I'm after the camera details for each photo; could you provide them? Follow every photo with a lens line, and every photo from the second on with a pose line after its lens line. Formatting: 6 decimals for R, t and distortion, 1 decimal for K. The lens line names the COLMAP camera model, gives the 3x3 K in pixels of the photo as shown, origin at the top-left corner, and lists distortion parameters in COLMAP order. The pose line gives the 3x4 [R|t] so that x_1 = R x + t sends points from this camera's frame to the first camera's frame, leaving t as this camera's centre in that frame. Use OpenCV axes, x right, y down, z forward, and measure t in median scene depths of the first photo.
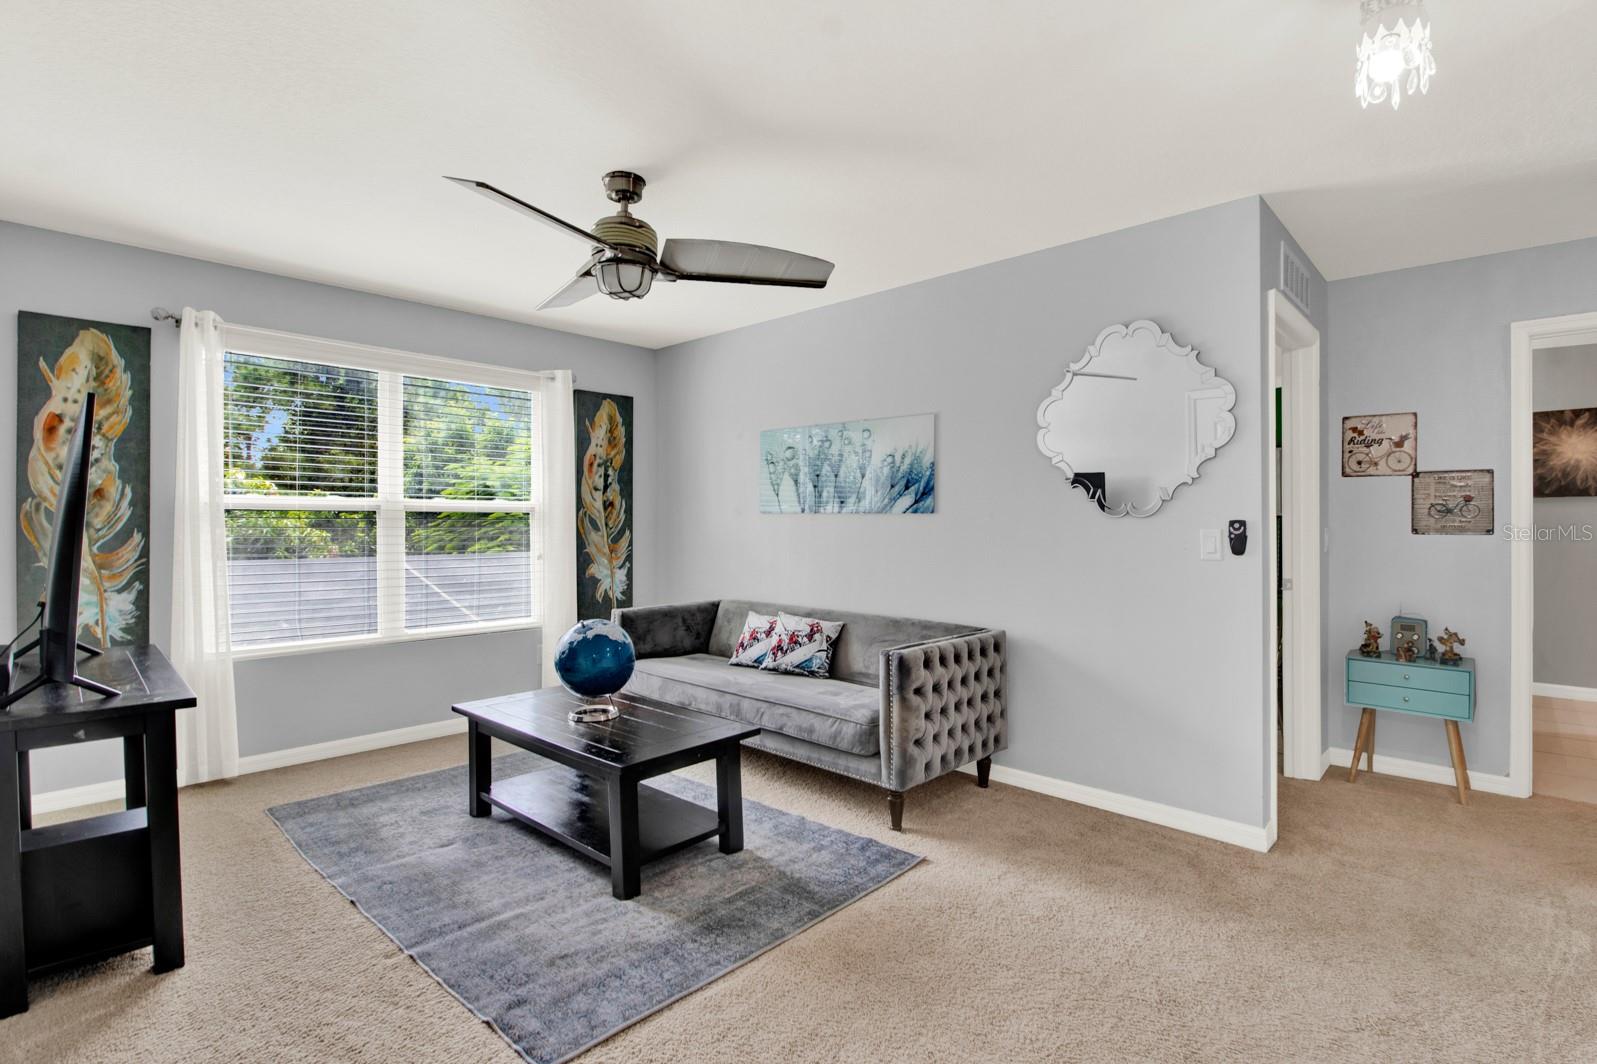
lens RADIAL K [[762.5, 0, 802.1], [0, 762.5, 509.8], [0, 0, 1]] dist [-0.006924, -0.001139]
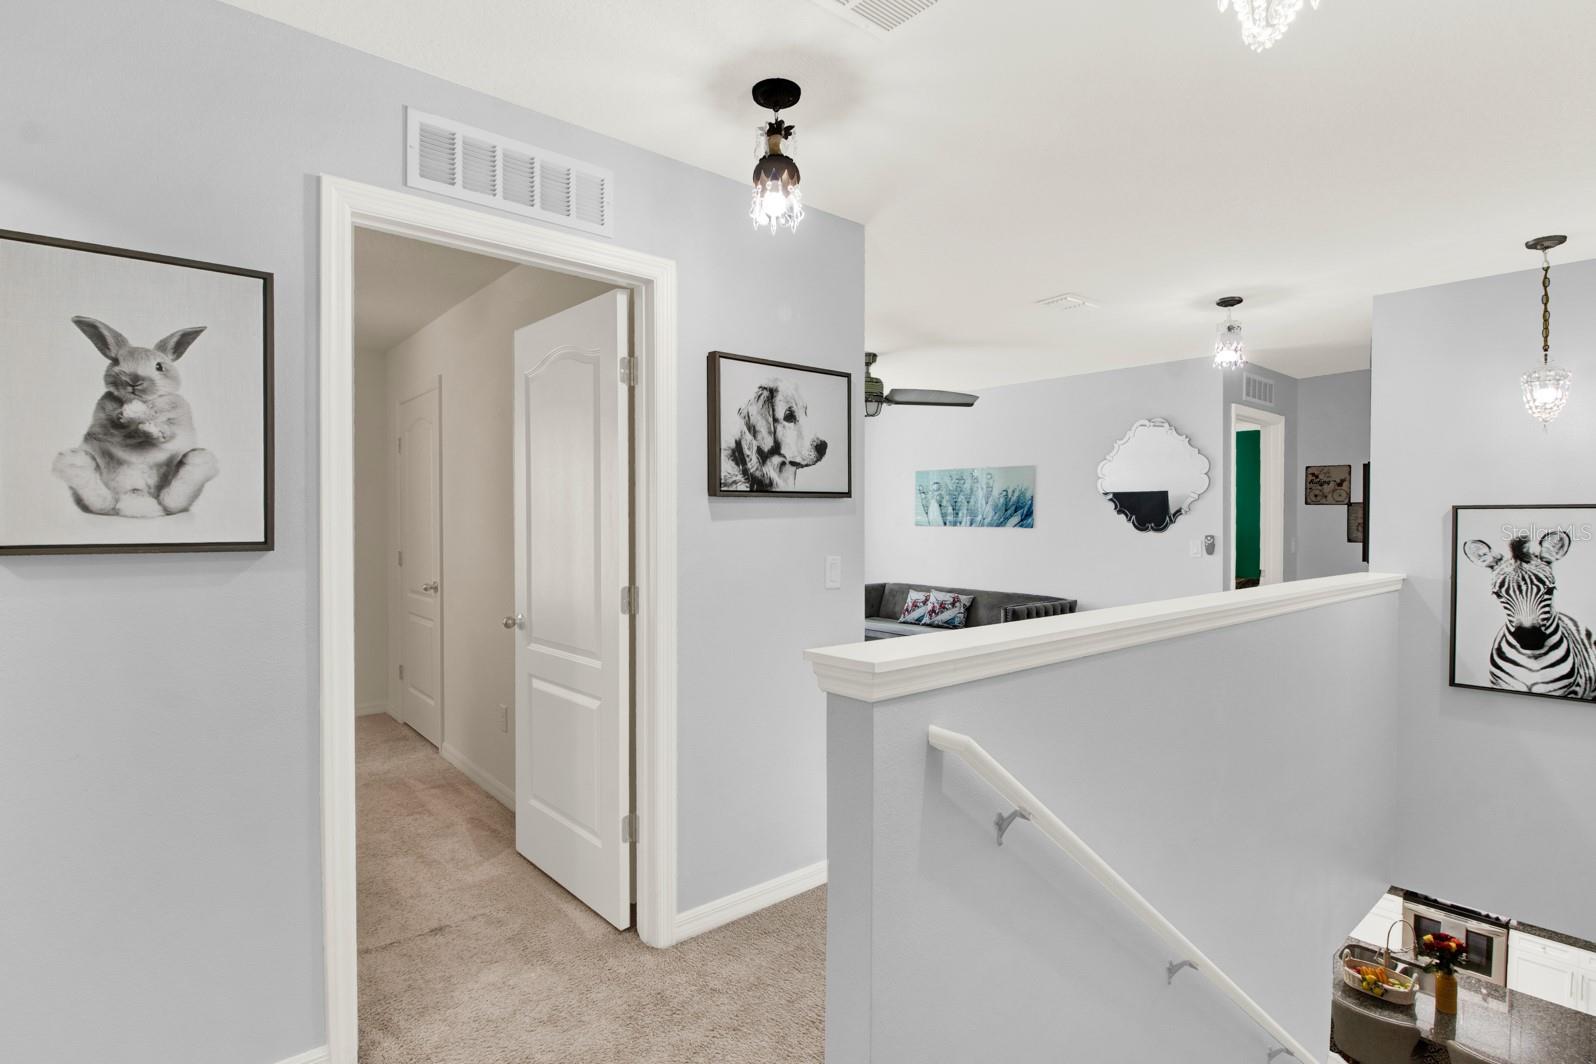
lens RADIAL K [[762.0, 0, 801.6], [0, 762.0, 509.8], [0, 0, 1]] dist [-0.006924, -0.001139]
pose [[0.993030, 0.000302, -0.117857, -0.116659], [-0.000051, 0.999998, 0.002130, -0.034710], [0.117858, -0.002109, 0.993028, -0.619959]]
